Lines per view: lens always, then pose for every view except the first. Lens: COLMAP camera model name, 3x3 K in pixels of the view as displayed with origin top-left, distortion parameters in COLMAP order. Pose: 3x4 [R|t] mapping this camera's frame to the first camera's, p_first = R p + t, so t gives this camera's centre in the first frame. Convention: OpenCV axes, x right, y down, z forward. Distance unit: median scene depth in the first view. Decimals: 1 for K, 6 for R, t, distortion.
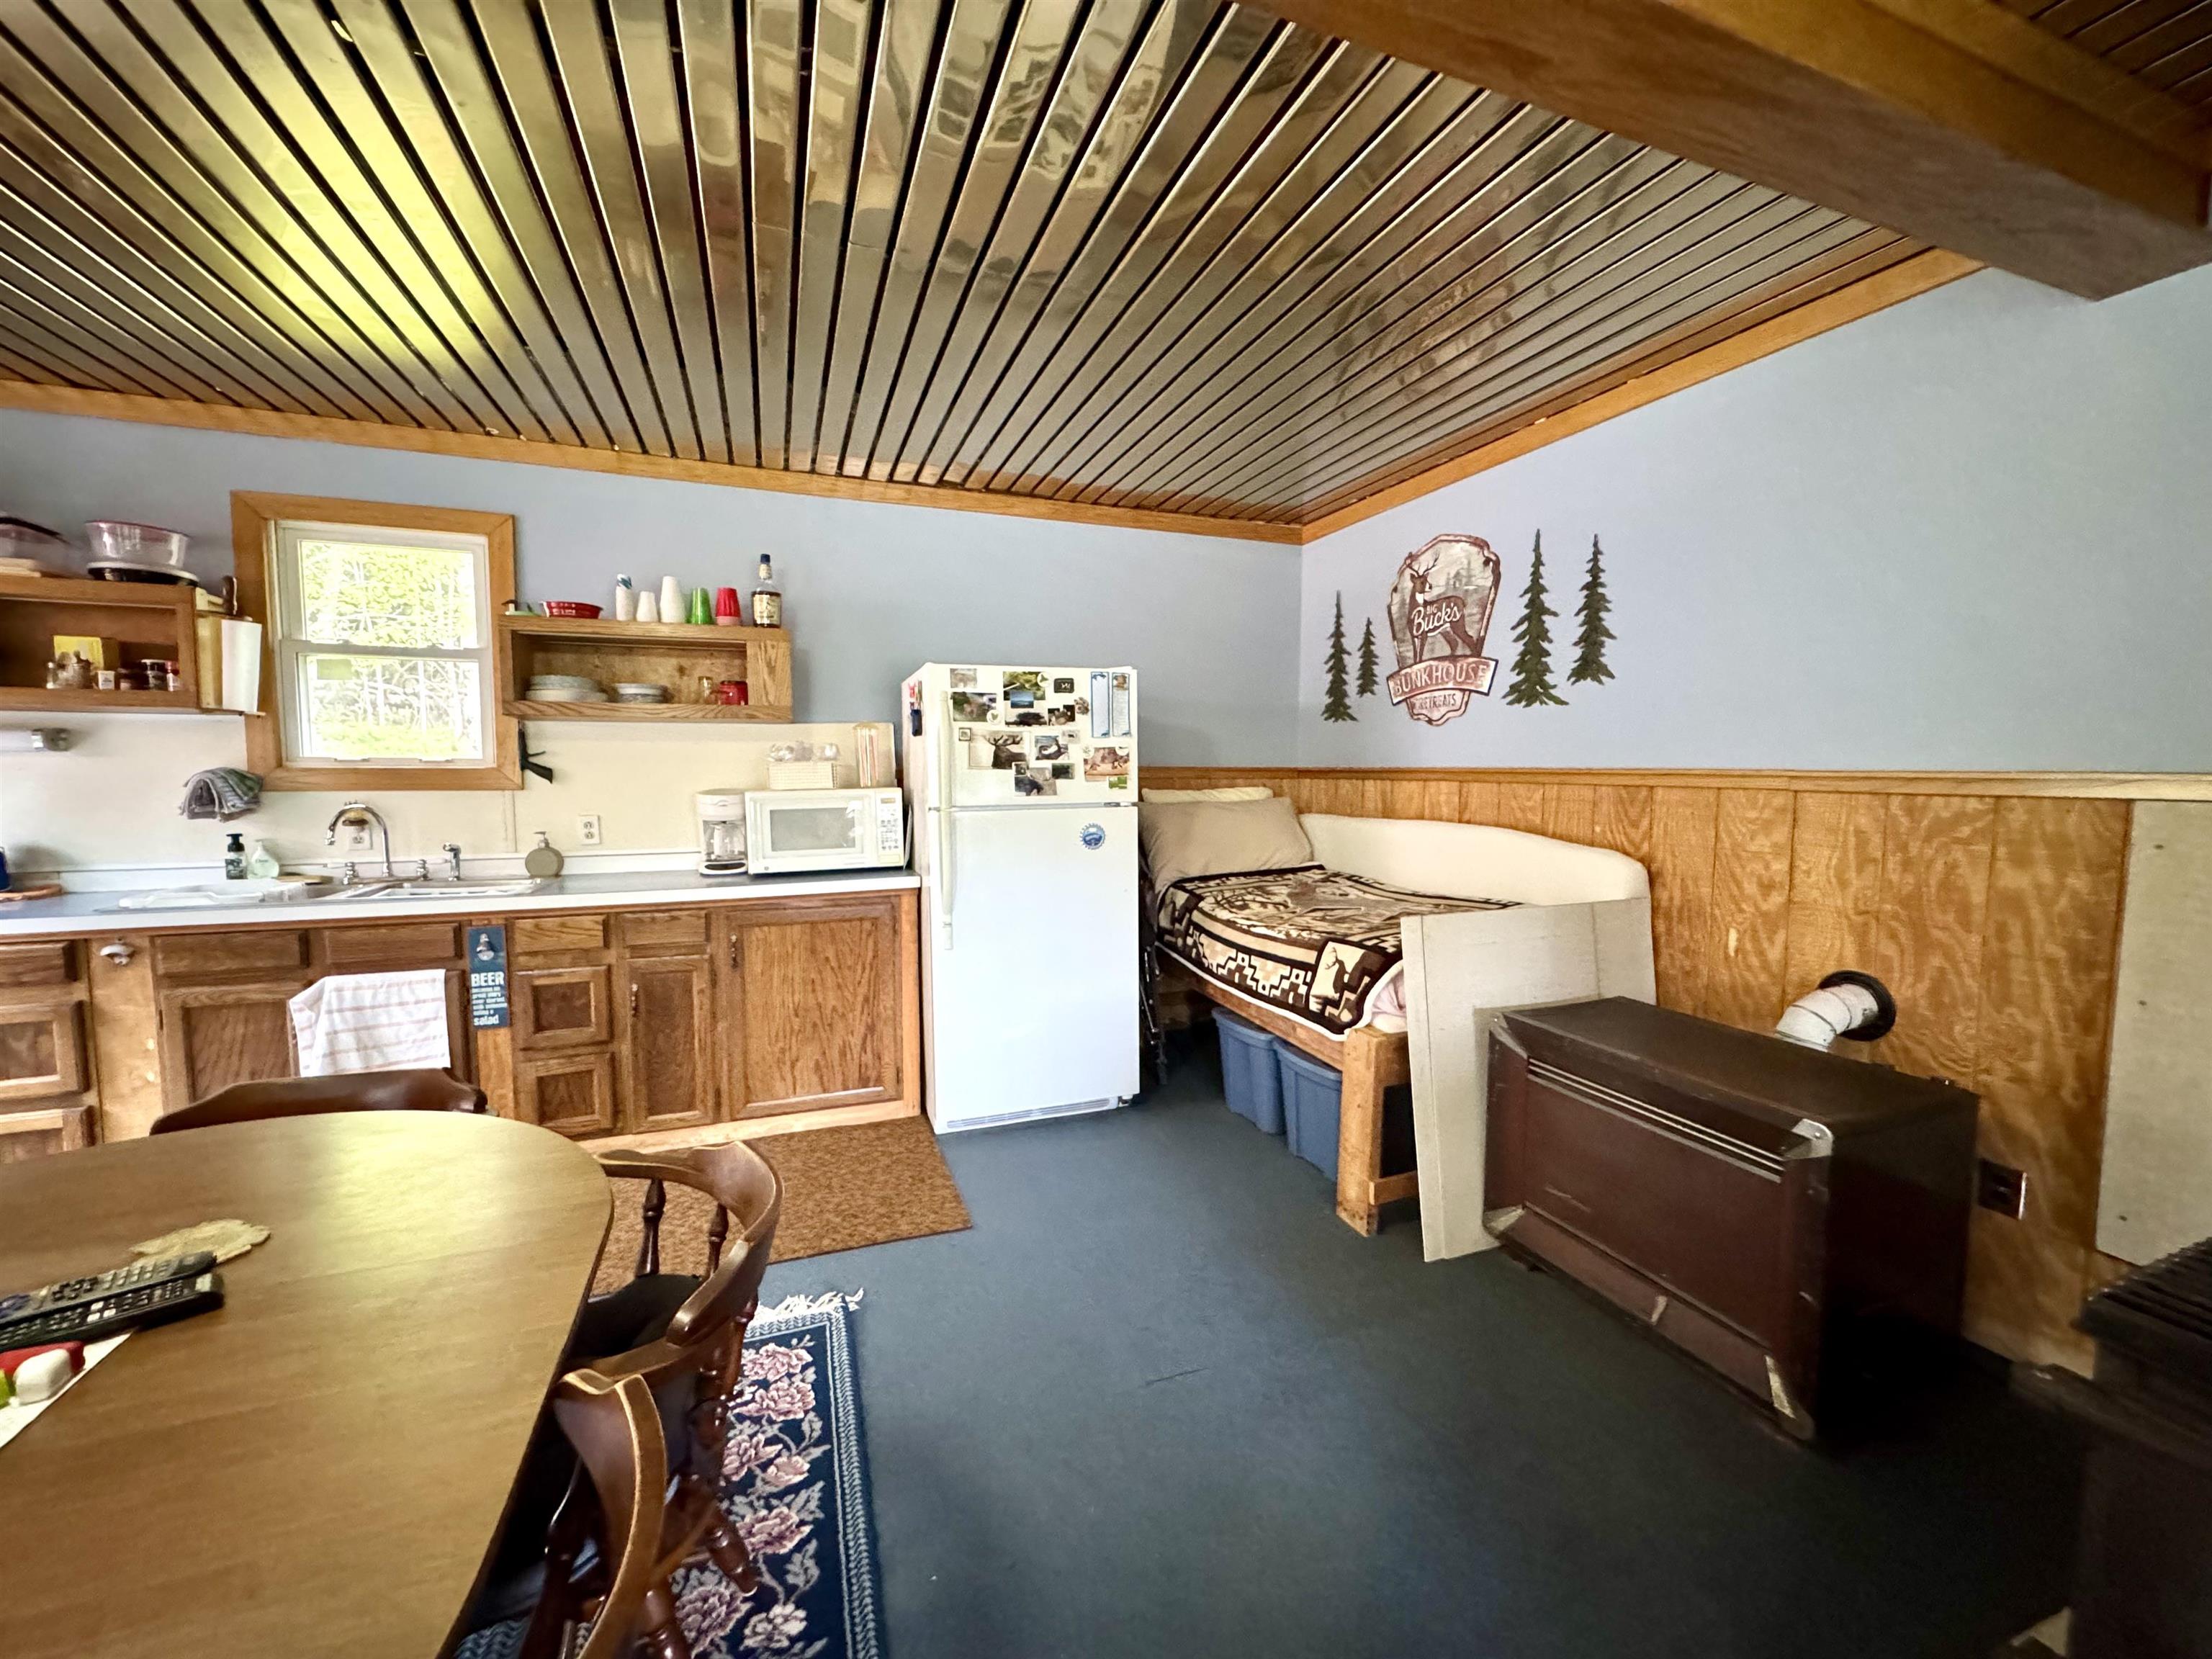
lens RADIAL K [[880.2, 0, 1105.0], [0, 880.2, 828.0], [0, 0, 1]] dist [-0.002215, 0.000337]
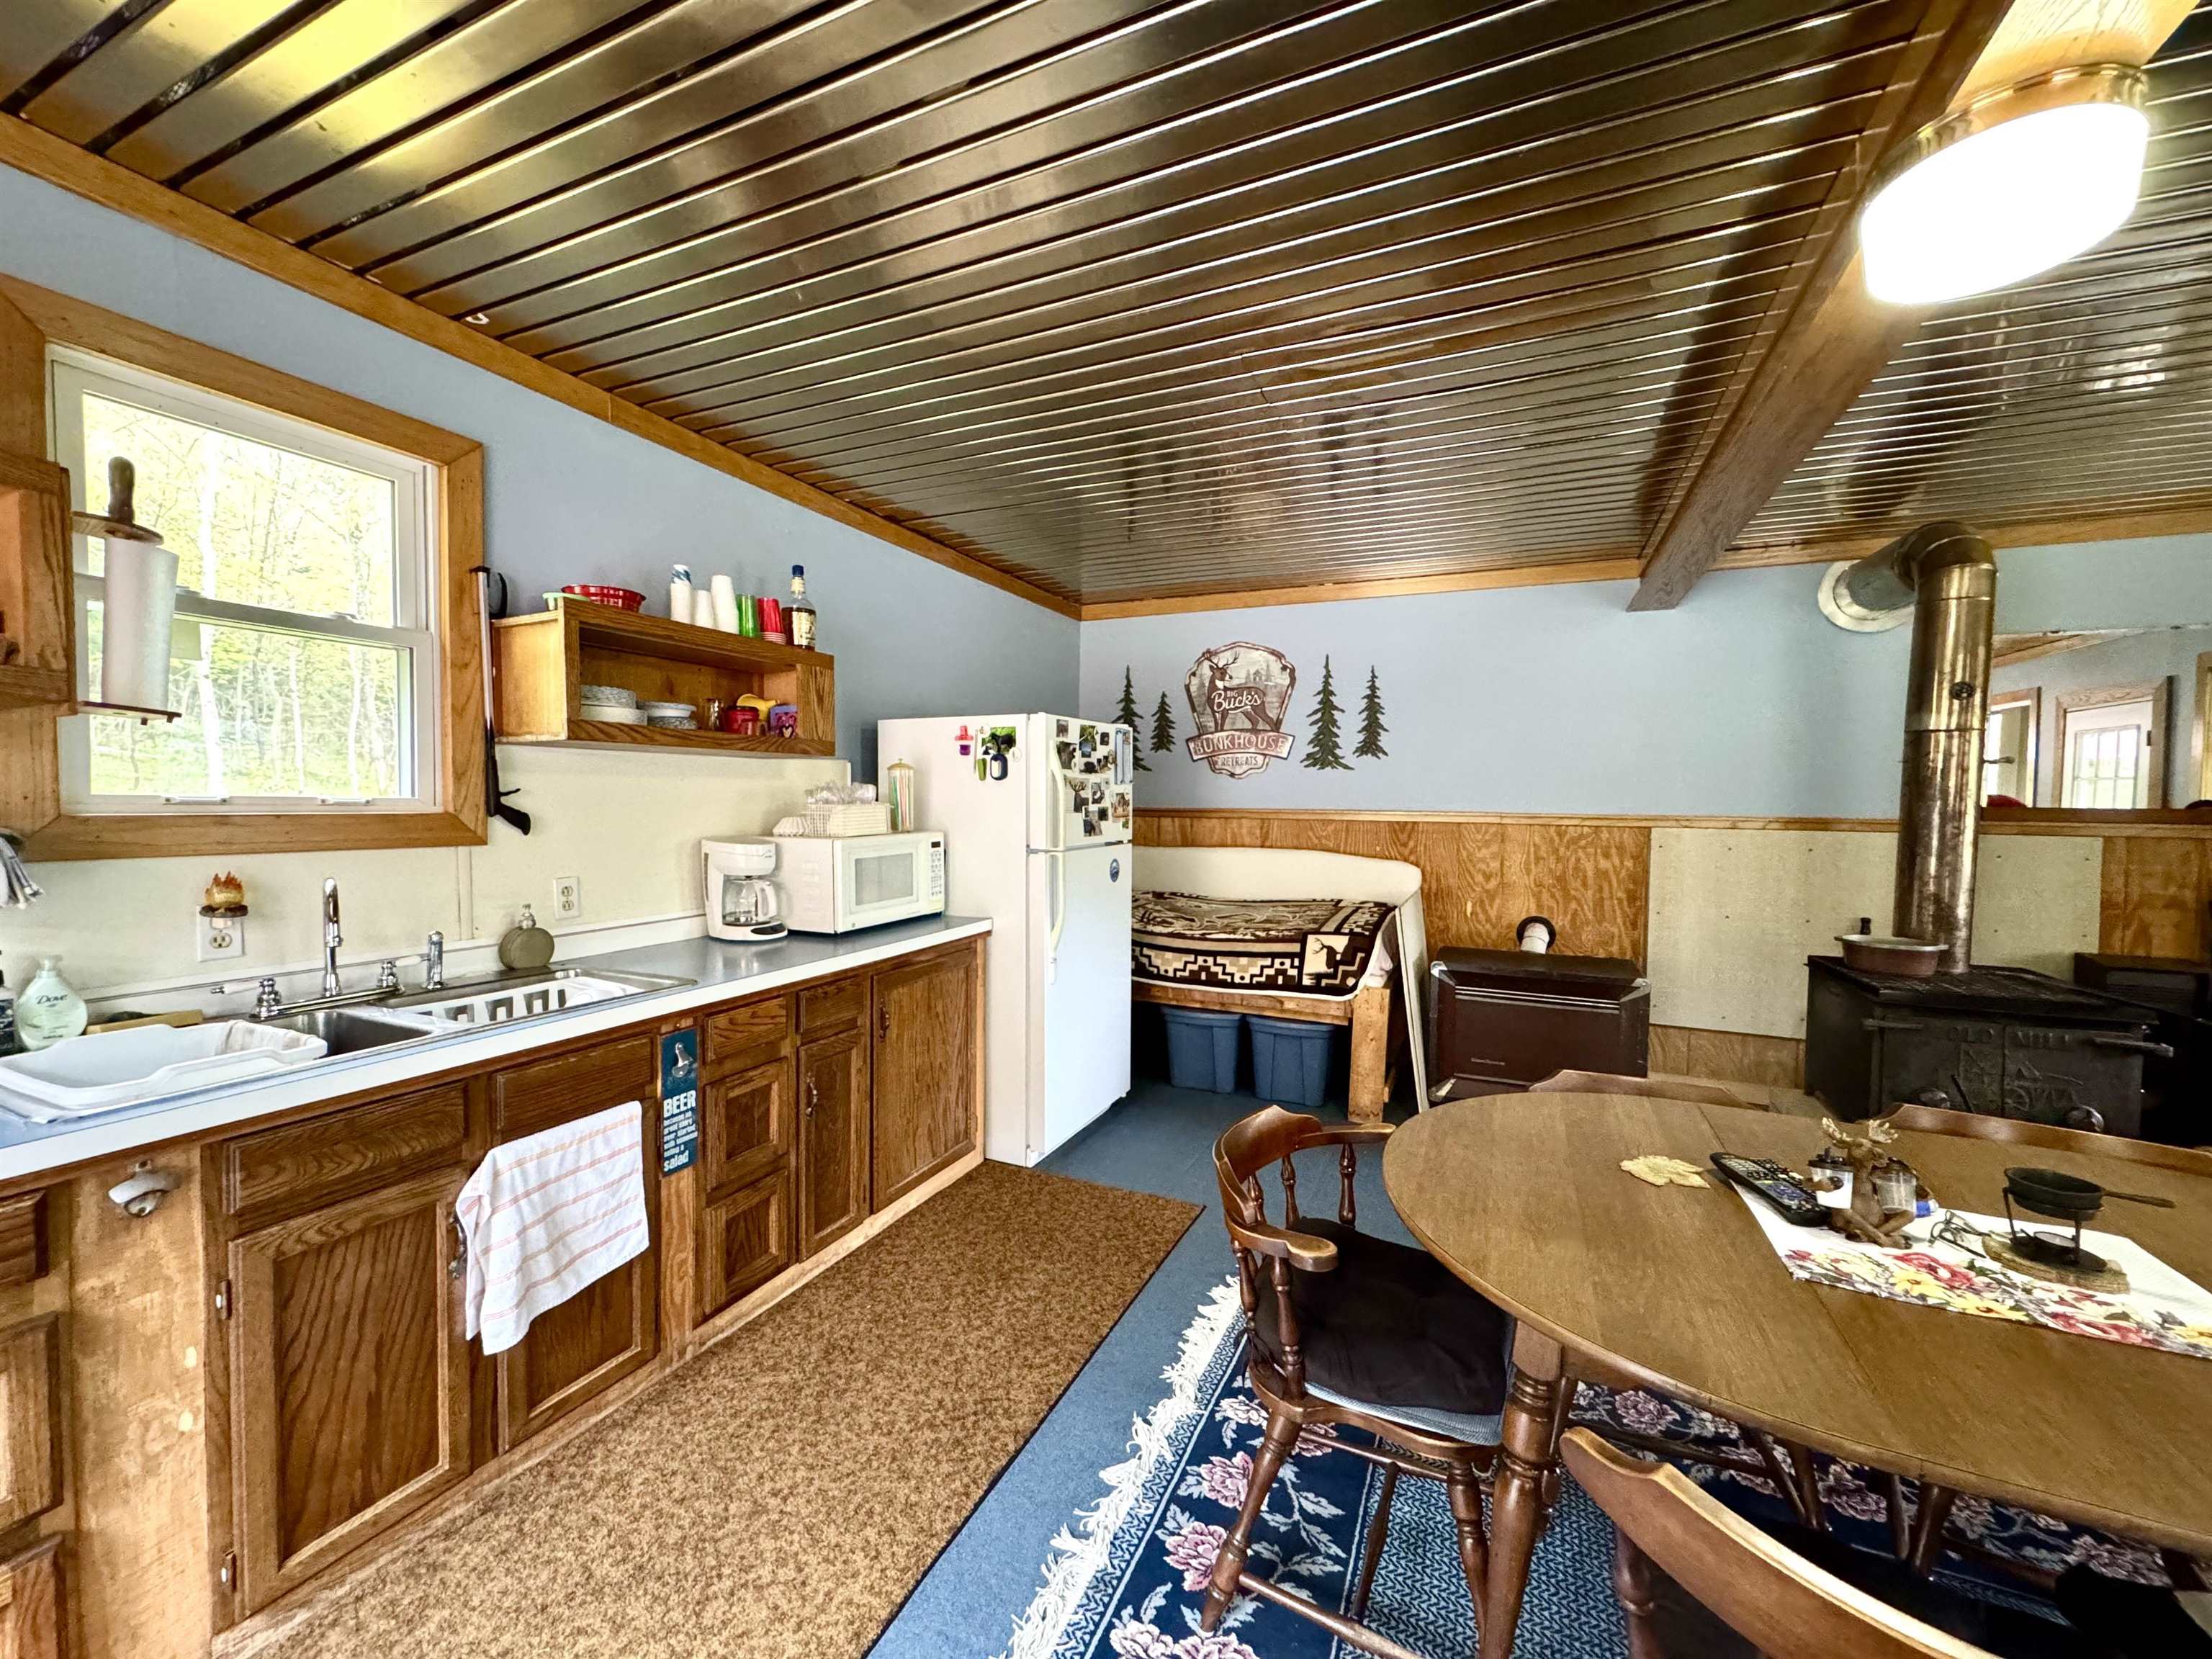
lens RADIAL K [[880.2, 0, 1105.3], [0, 880.2, 827.7], [0, 0, 1]] dist [-0.002215, 0.000337]
pose [[0.711189, -0.017102, 0.702793, -0.883293], [0.040417, 0.999045, -0.016588, -0.029053], [-0.701838, 0.040202, 0.711201, 0.201334]]
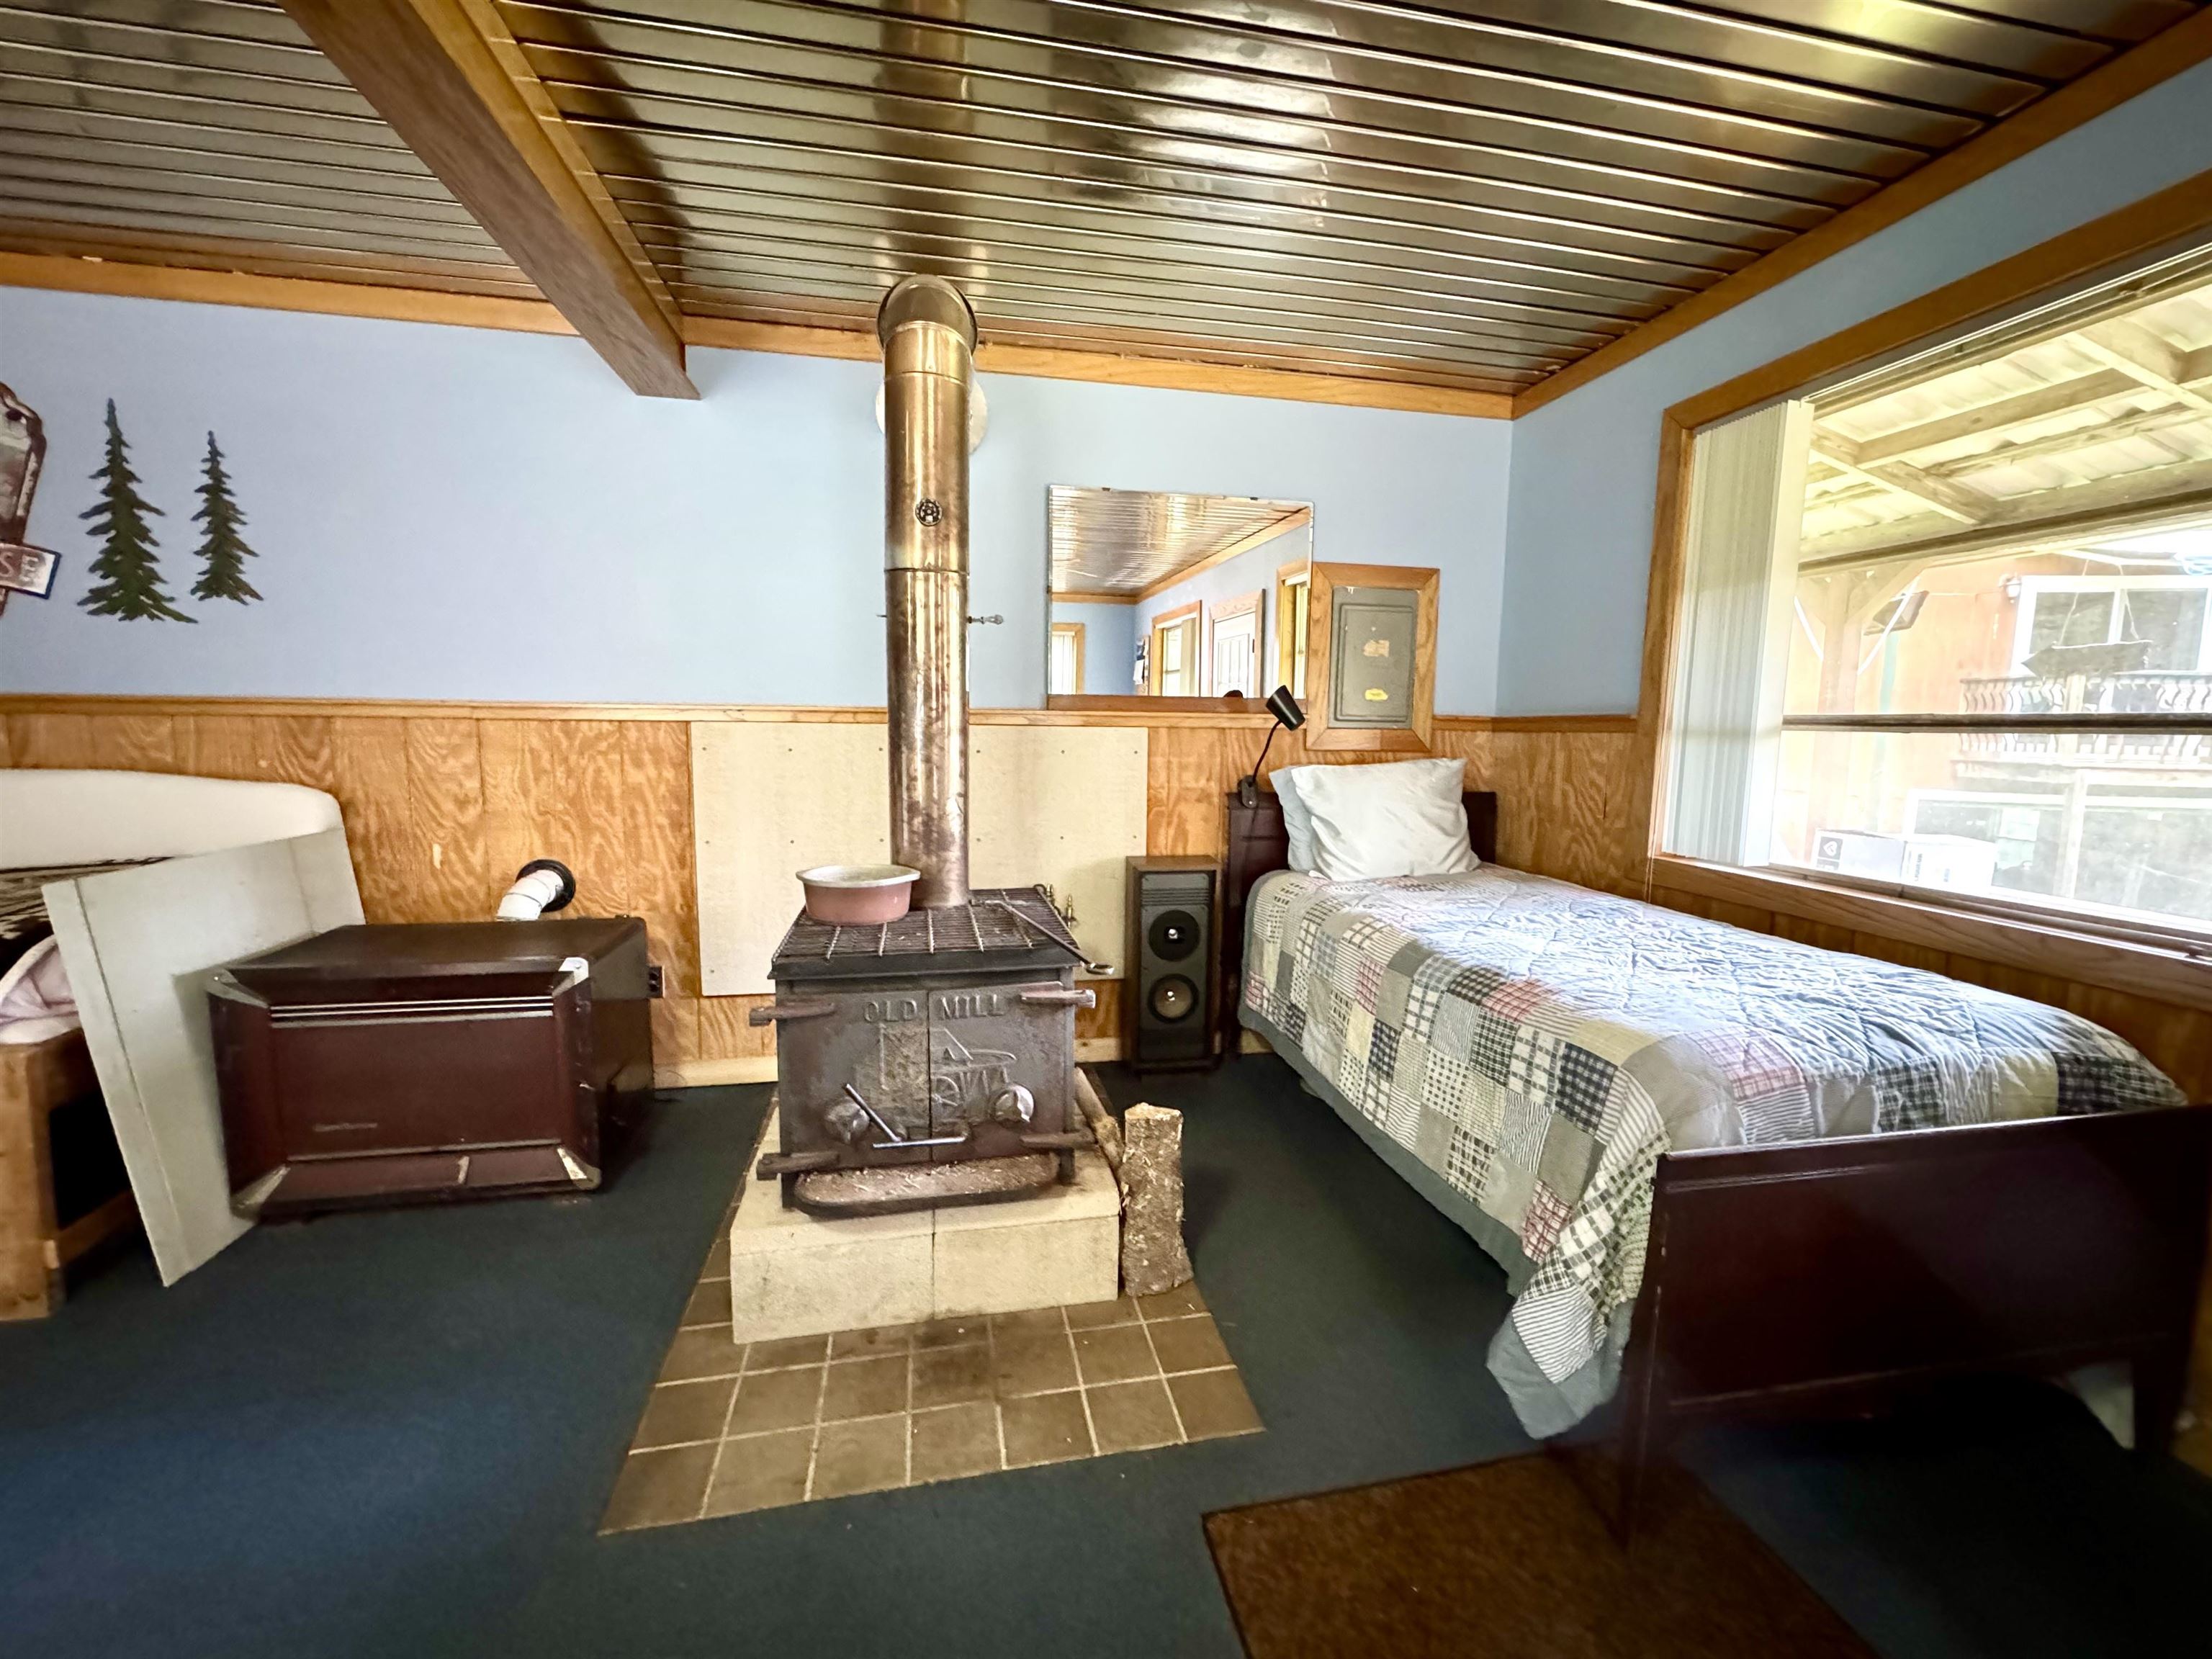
lens RADIAL K [[880.2, 0, 1105.5], [0, 880.2, 826.9], [0, 0, 1]] dist [-0.002215, 0.000337]
pose [[0.170978, -0.114375, 0.978614, -0.191381], [0.058993, 0.992646, 0.105708, 0.020951], [-0.983507, 0.039657, 0.176468, -0.028081]]
